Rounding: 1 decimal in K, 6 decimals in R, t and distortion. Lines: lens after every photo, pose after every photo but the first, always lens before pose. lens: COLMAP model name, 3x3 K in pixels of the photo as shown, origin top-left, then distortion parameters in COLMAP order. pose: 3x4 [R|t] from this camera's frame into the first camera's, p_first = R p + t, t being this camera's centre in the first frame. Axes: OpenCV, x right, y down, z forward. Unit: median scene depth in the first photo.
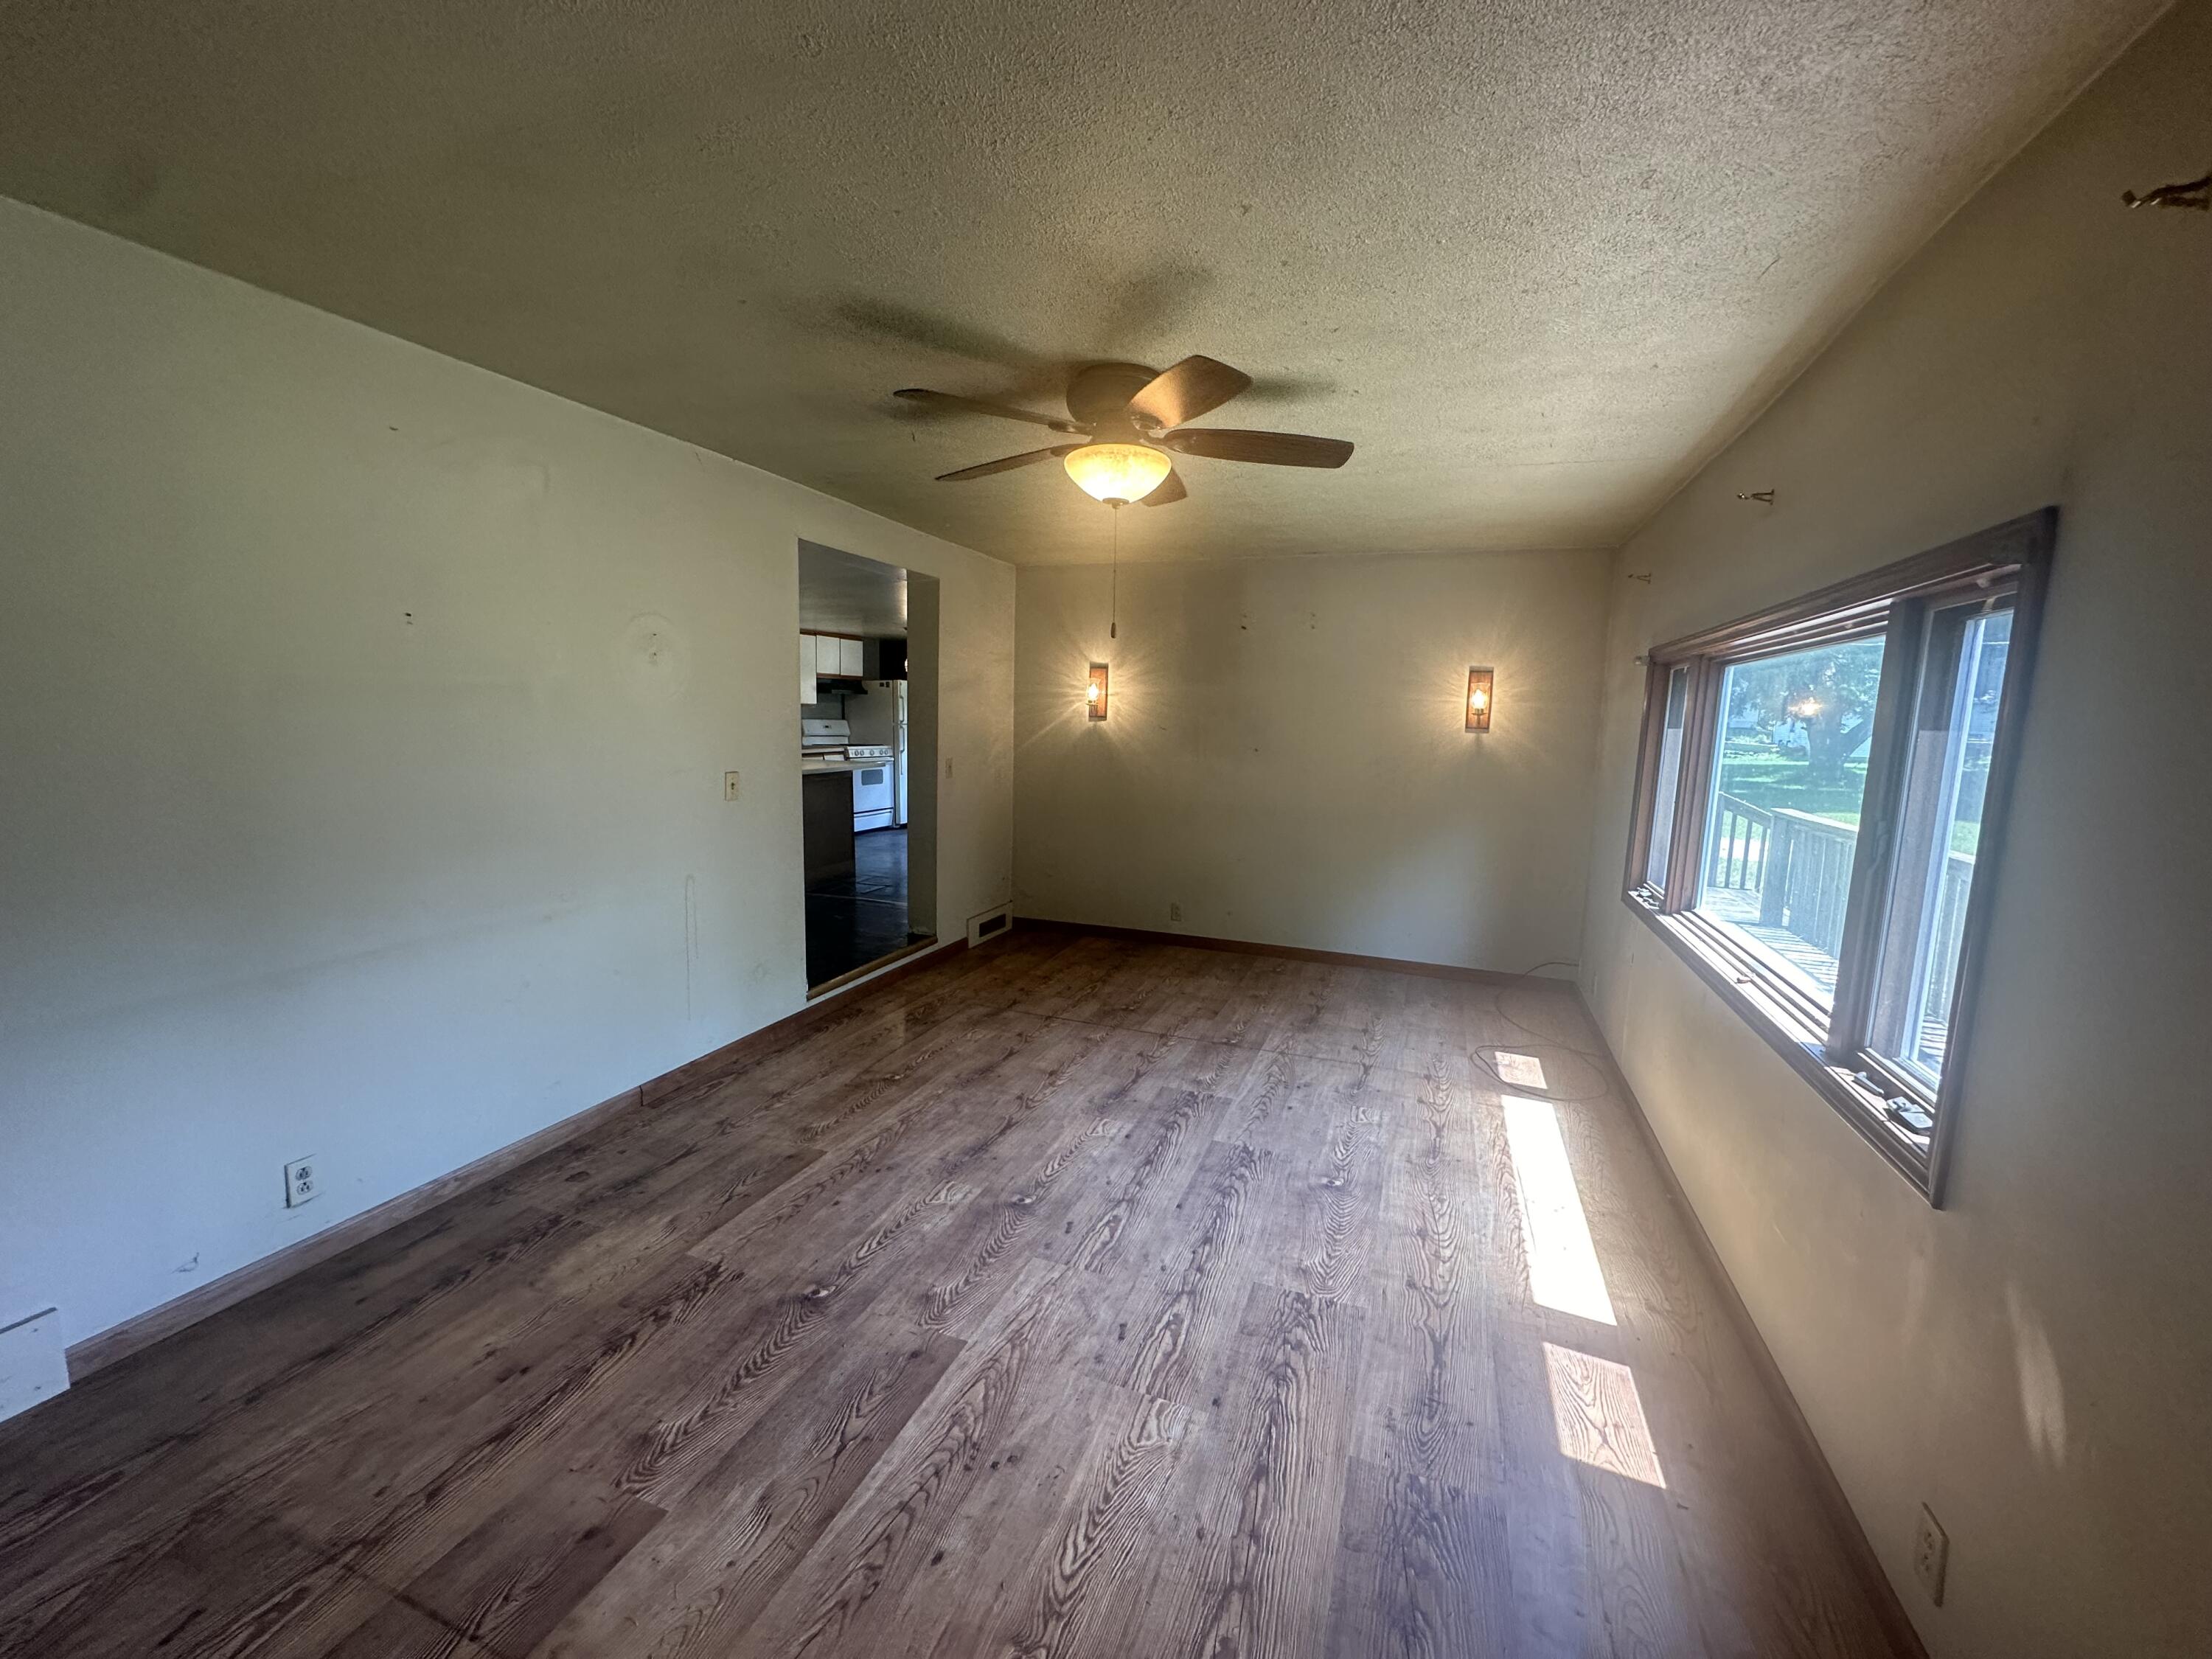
lens RADIAL K [[890.7, 0, 1106.0], [0, 890.7, 829.5], [0, 0, 1]] dist [-0.002994, 0.001028]
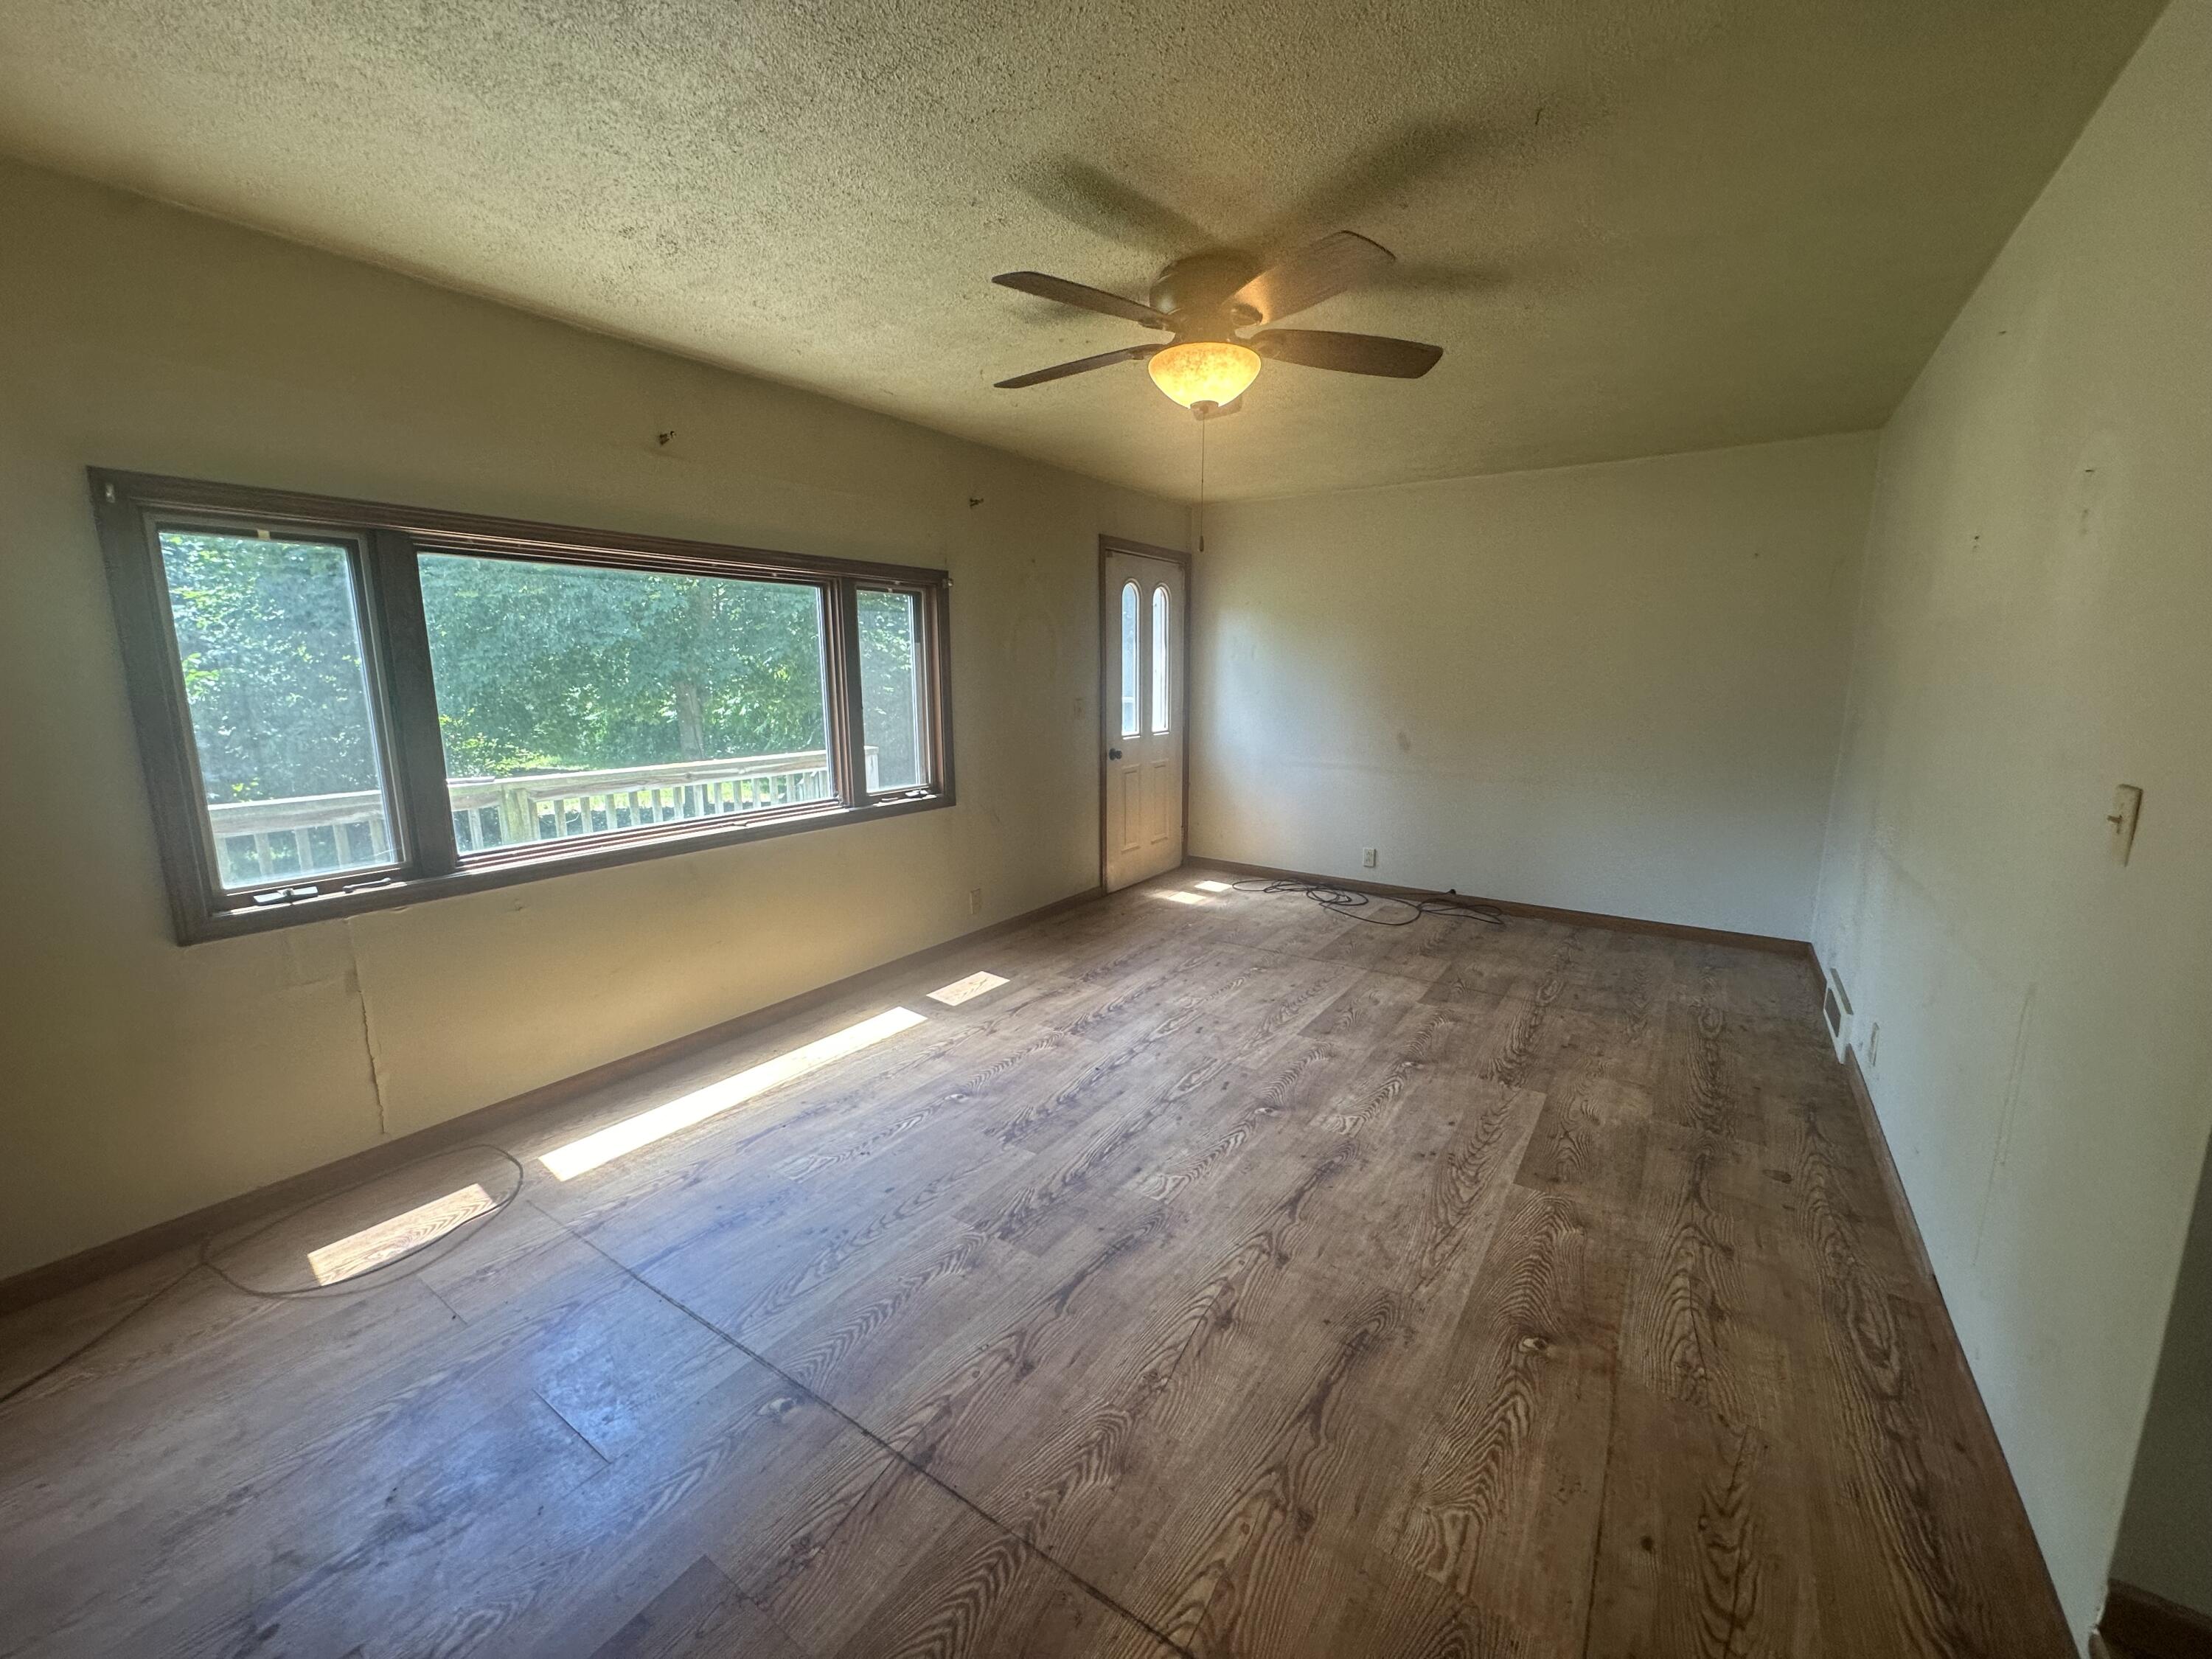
lens RADIAL K [[890.7, 0, 1106.0], [0, 890.7, 829.5], [0, 0, 1]] dist [-0.002994, 0.001028]
pose [[-0.972143, -0.066392, 0.224789, -0.120088], [0.006290, 0.951309, 0.308176, -0.211857], [-0.234304, 0.301005, -0.924390, 1.870714]]
